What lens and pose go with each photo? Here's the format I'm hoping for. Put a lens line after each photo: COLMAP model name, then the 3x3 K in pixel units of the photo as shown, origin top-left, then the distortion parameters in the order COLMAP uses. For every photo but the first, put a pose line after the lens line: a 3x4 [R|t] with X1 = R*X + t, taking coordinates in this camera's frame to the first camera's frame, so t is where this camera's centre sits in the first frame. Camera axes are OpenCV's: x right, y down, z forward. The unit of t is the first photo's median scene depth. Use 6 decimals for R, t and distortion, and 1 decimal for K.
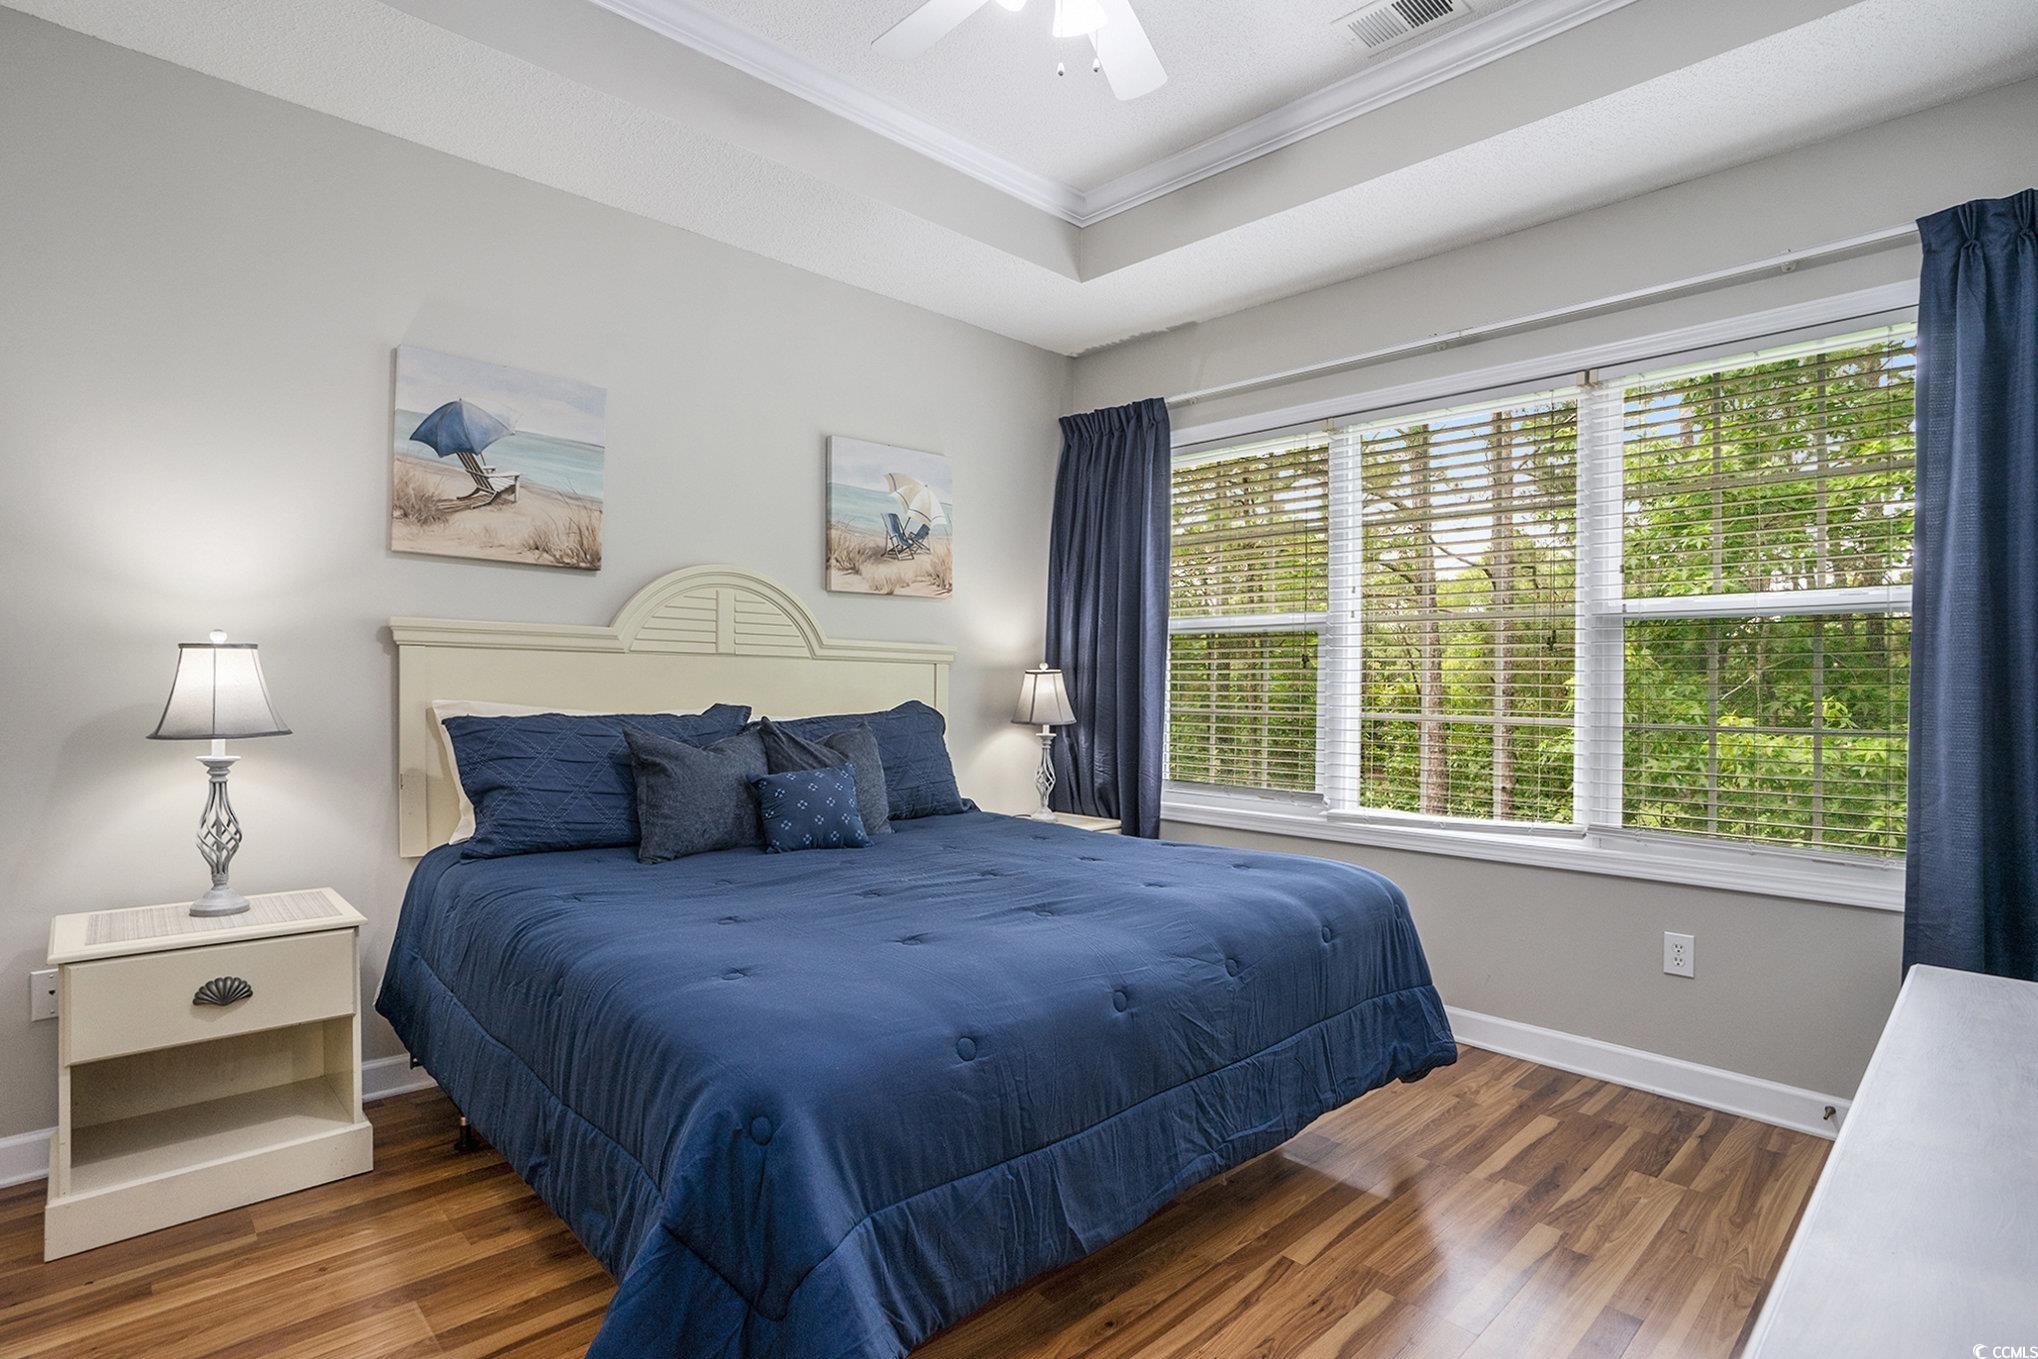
lens RADIAL K [[1027.1, 0, 1026.4], [0, 1027.1, 673.5], [0, 0, 1]] dist [-0.052647, 0.021806]
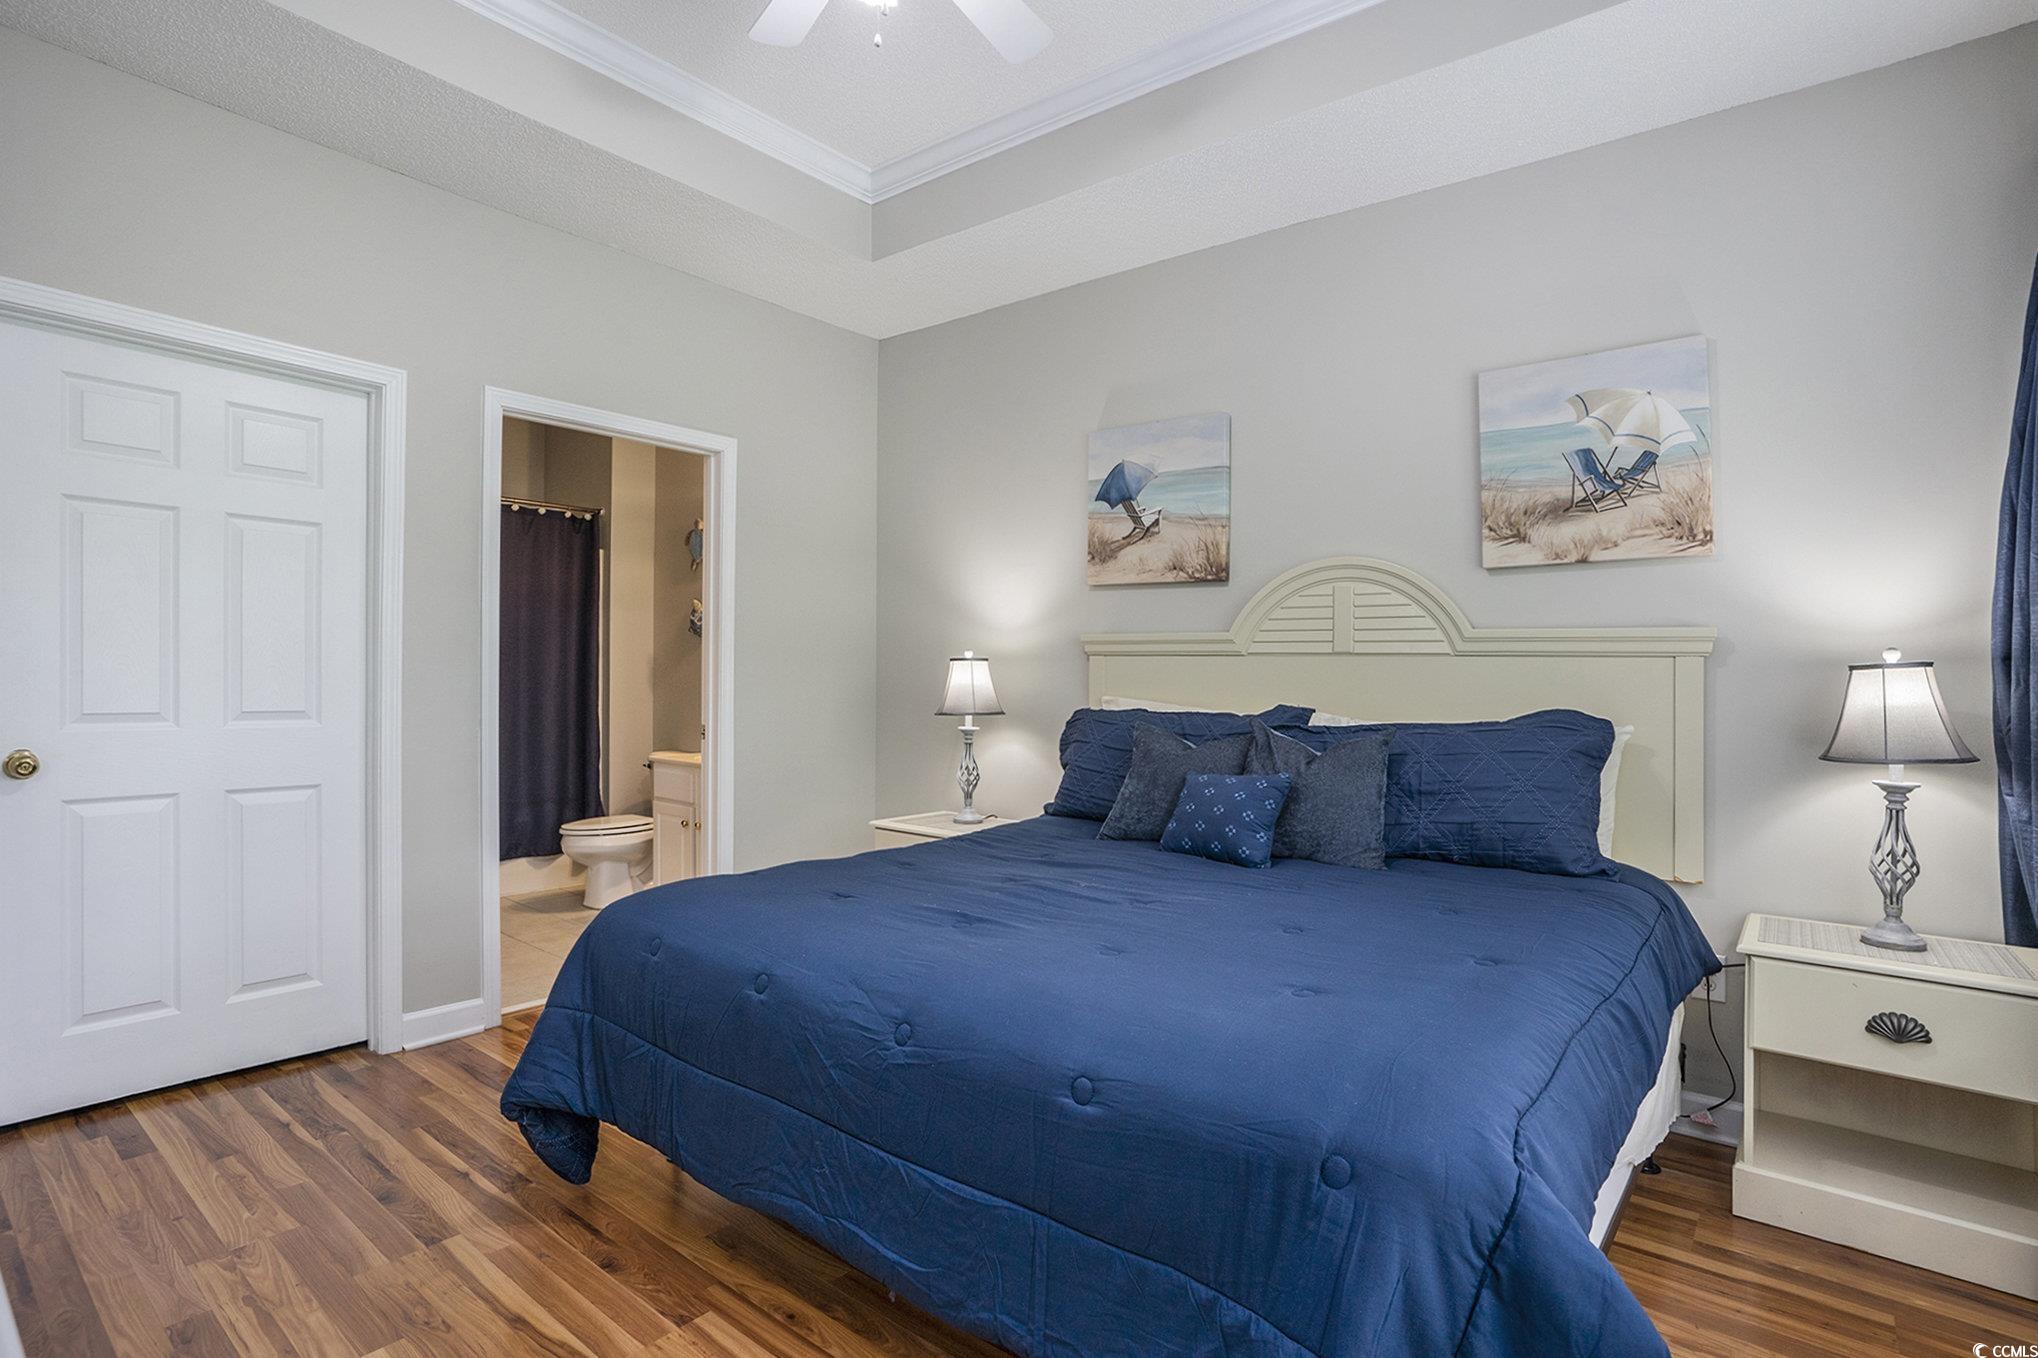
lens RADIAL K [[1027.1, 0, 1007.3], [0, 1027.1, 688.7], [0, 0, 1]] dist [-0.052647, 0.021806]
pose [[0.123489, -0.002481, -0.992343, 0.539408], [-0.005096, 0.999982, -0.003135, 0.016067], [0.992333, 0.005444, 0.123474, 0.537236]]
